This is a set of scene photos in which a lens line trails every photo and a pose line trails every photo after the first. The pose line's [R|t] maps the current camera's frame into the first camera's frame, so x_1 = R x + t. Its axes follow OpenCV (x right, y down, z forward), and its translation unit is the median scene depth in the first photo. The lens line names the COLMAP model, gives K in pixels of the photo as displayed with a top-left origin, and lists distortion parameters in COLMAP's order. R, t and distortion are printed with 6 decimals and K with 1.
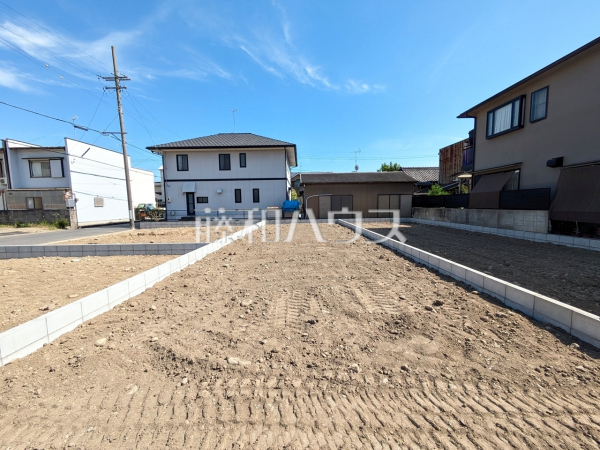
lens RADIAL K [[238.1, 0, 298.6], [0, 238.1, 223.7], [0, 0, 1]] dist [0.002675, 0.001118]
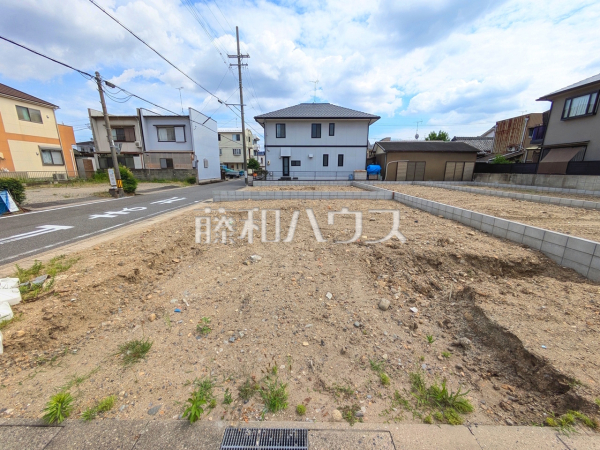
lens RADIAL K [[238.1, 0, 299.5], [0, 238.1, 224.7], [0, 0, 1]] dist [0.002675, 0.001118]
pose [[0.999733, 0.021658, -0.008099, -0.394225], [-0.020206, 0.988579, 0.149342, 0.028743], [0.011241, -0.149138, 0.988752, -0.255028]]
